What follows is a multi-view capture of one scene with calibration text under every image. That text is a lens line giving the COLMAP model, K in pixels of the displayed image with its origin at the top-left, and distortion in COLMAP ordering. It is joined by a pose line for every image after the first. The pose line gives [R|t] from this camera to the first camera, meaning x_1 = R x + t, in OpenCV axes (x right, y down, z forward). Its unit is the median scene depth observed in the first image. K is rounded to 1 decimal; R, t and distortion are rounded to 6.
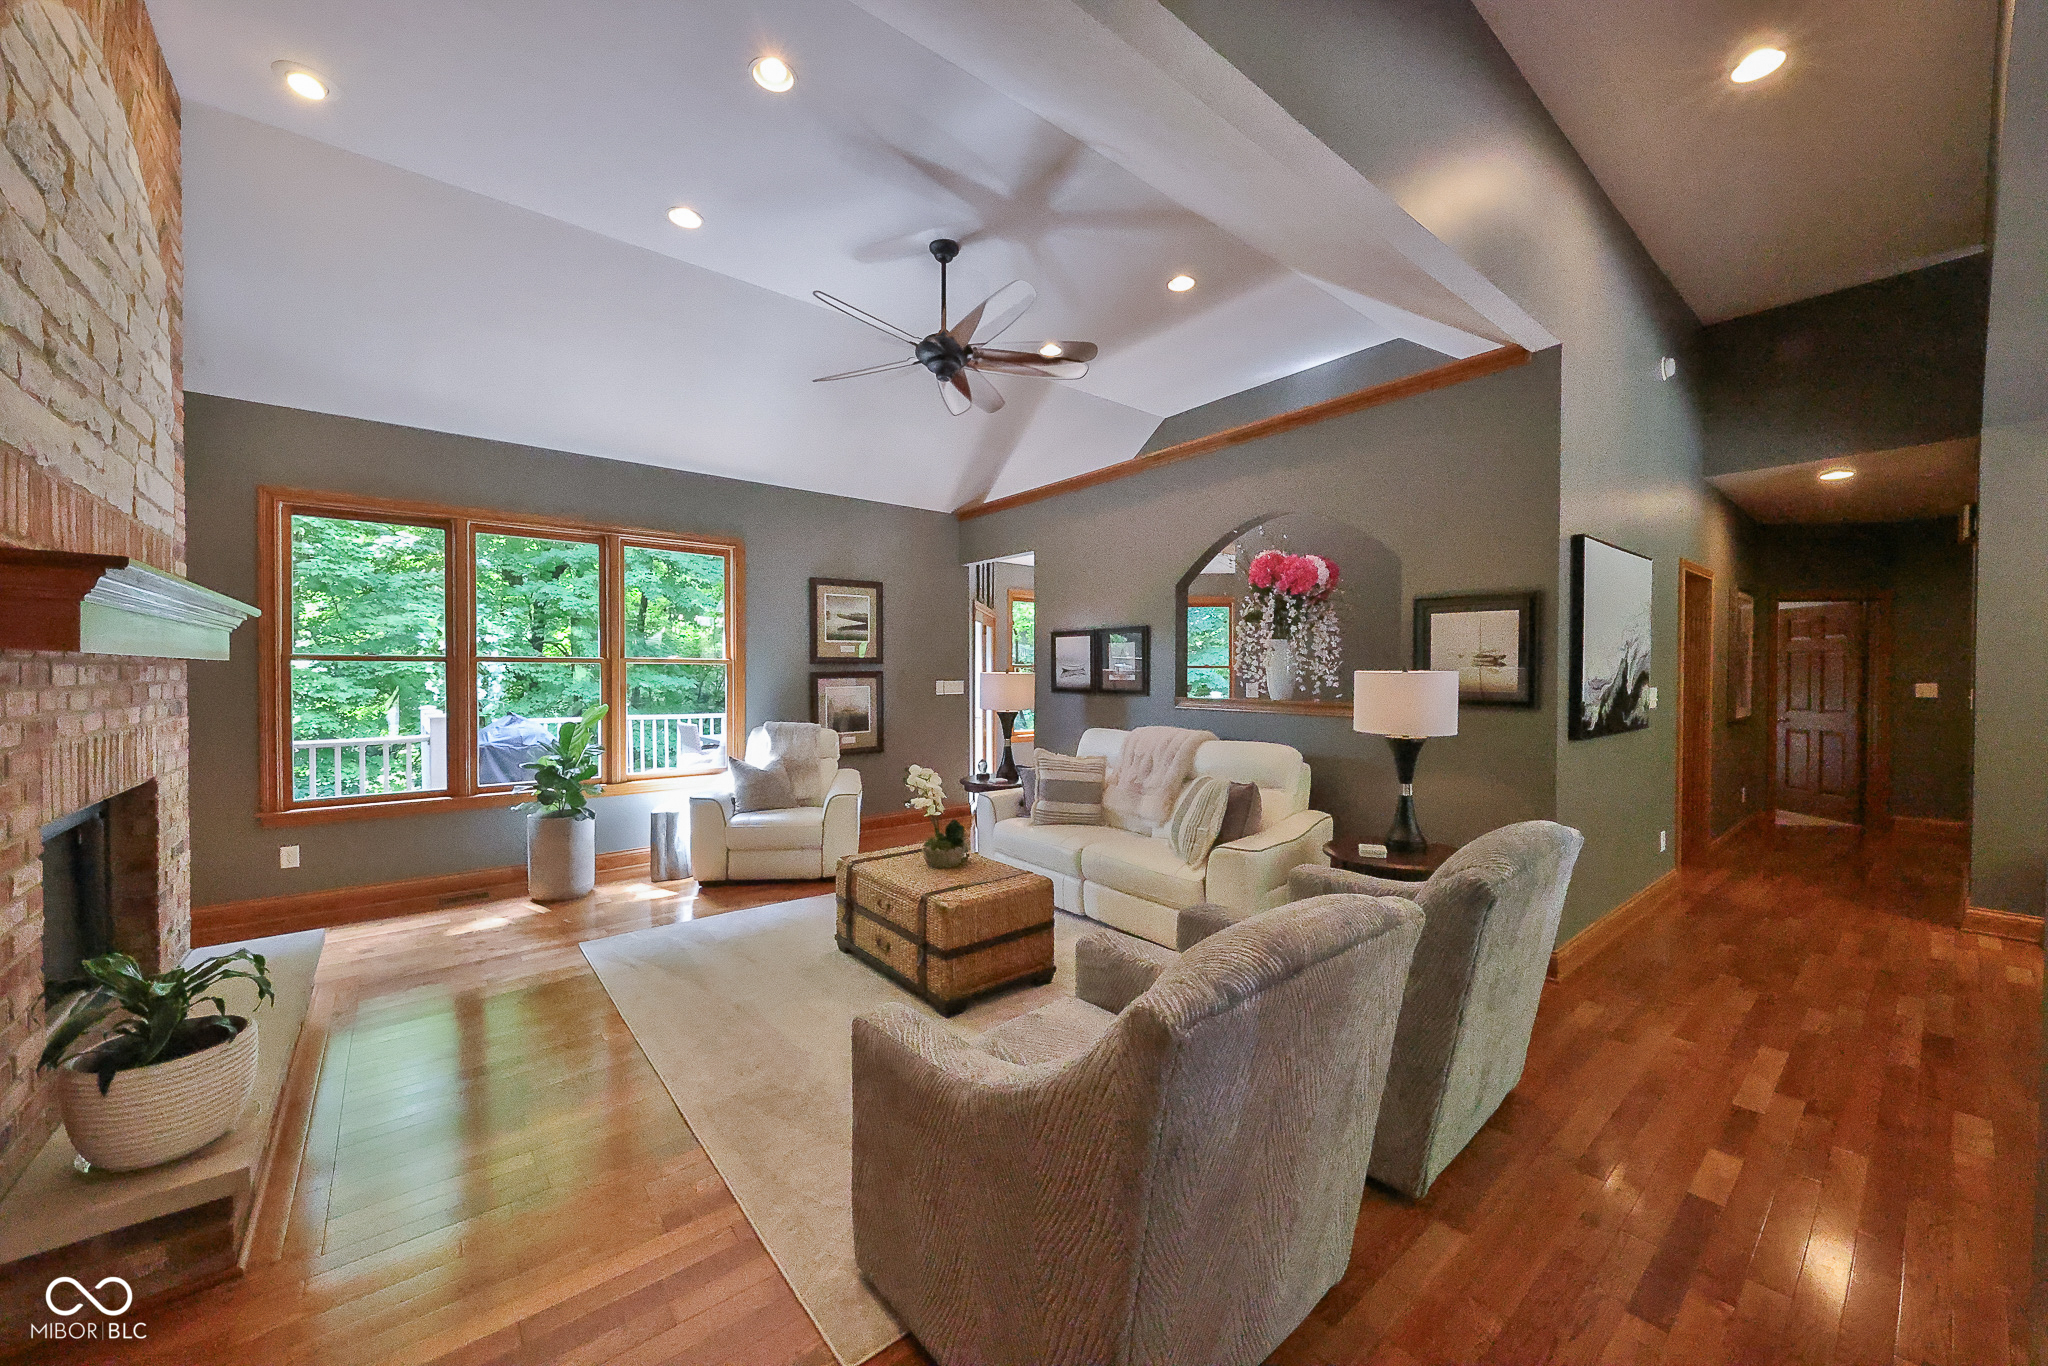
lens RADIAL K [[743.7, 0, 1011.9], [0, 743.7, 679.9], [0, 0, 1]] dist [0.001925, 0.000078]
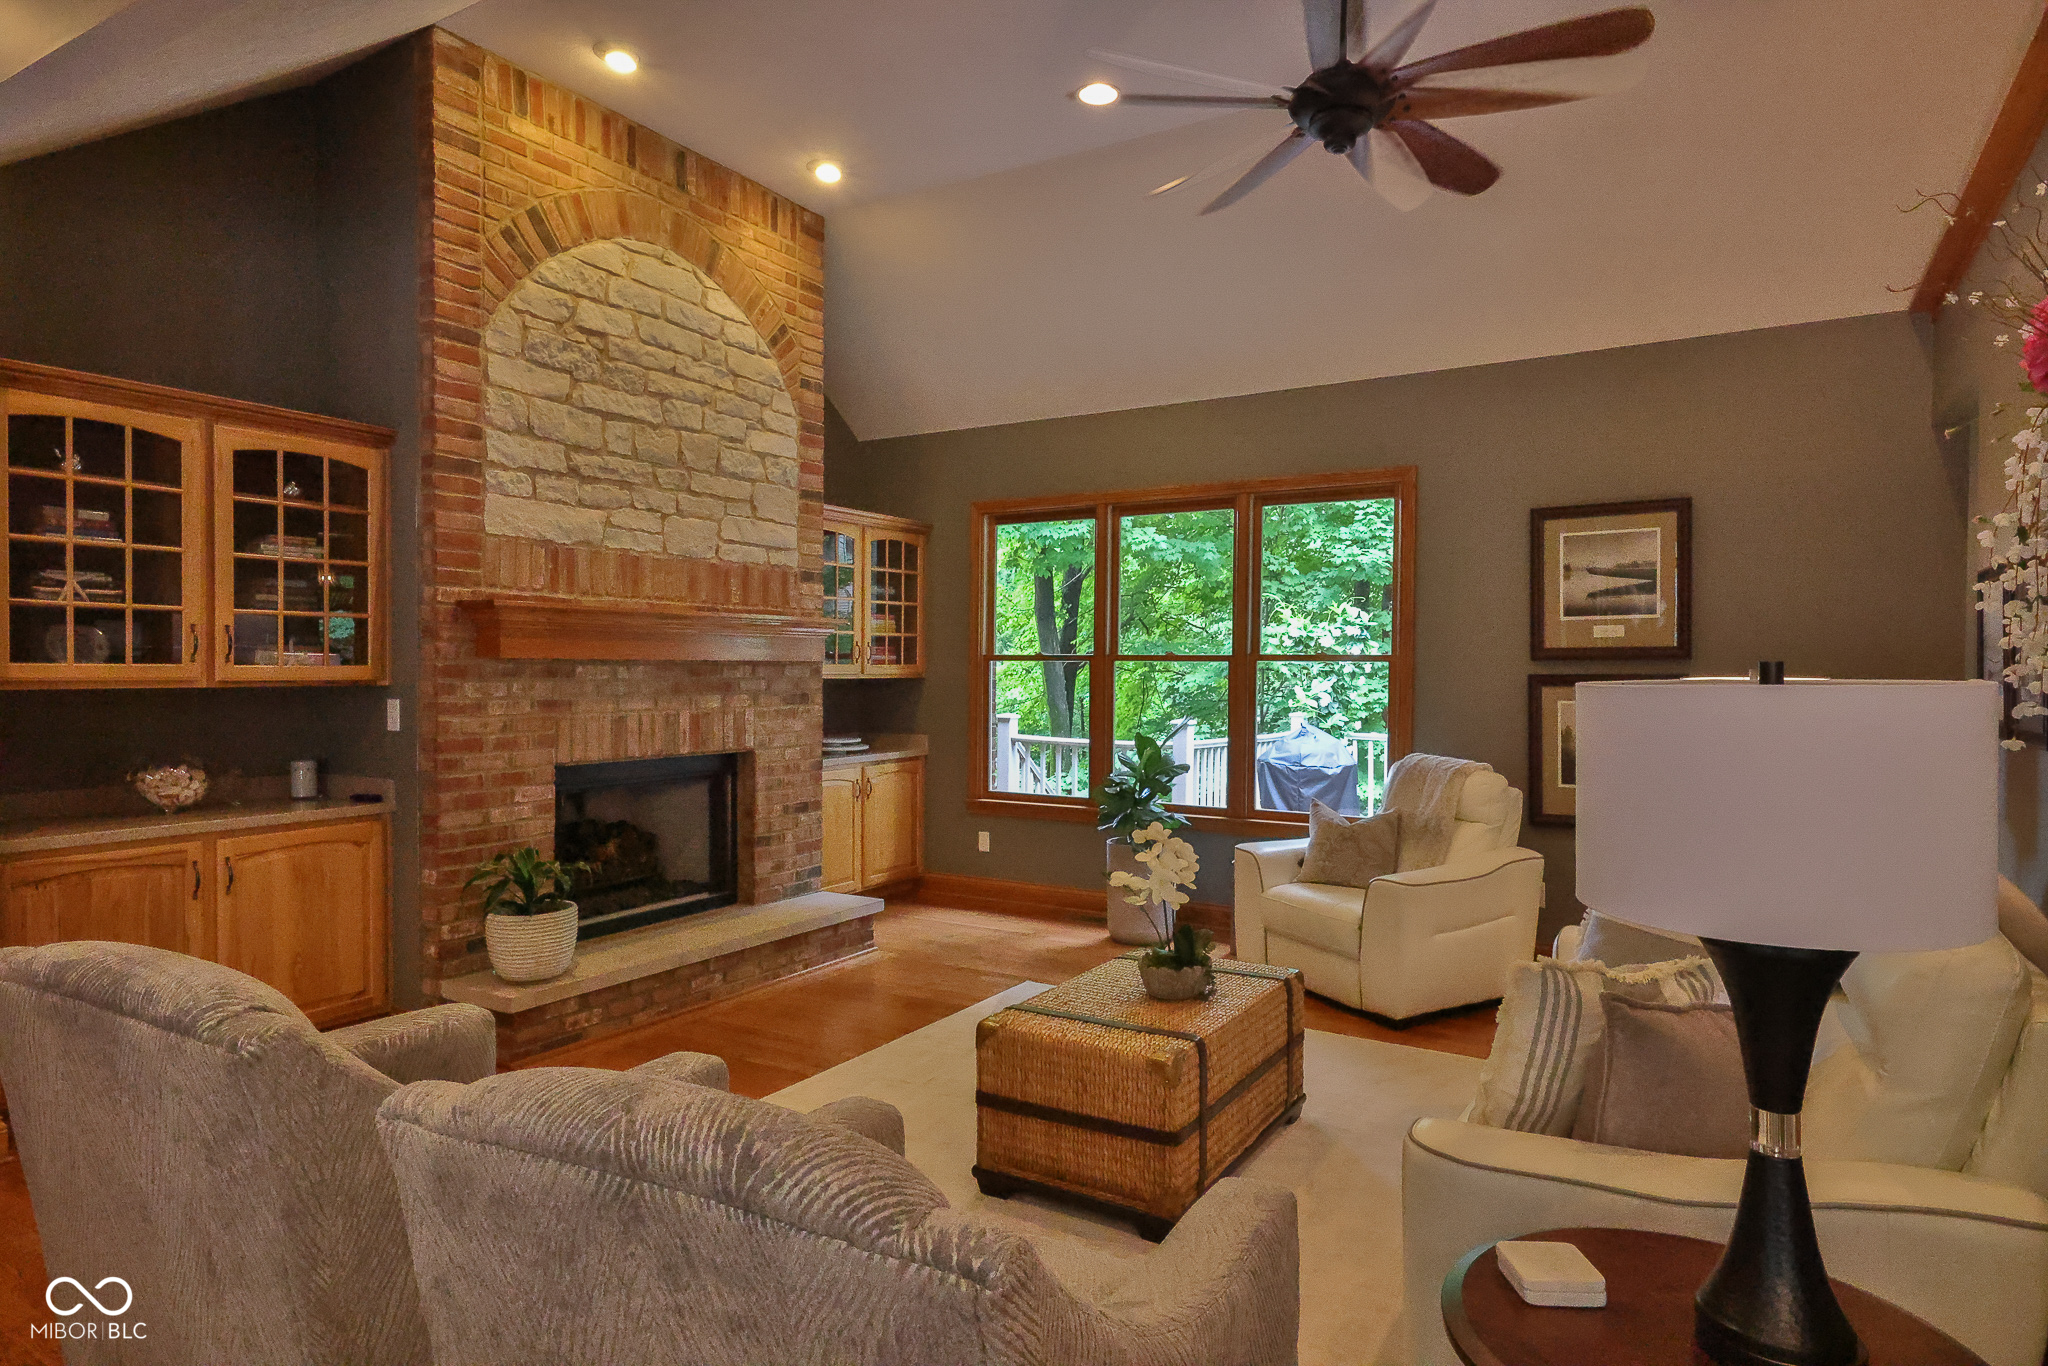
lens RADIAL K [[1156.4, 0, 1014.4], [0, 1156.4, 685.8], [0, 0, 1]] dist [0.002391, 0.000084]
pose [[0.346354, 0.014438, -0.937993, 0.424798], [-0.015507, 0.999833, 0.009664, -0.003774], [0.937976, 0.011199, 0.346520, 0.314335]]
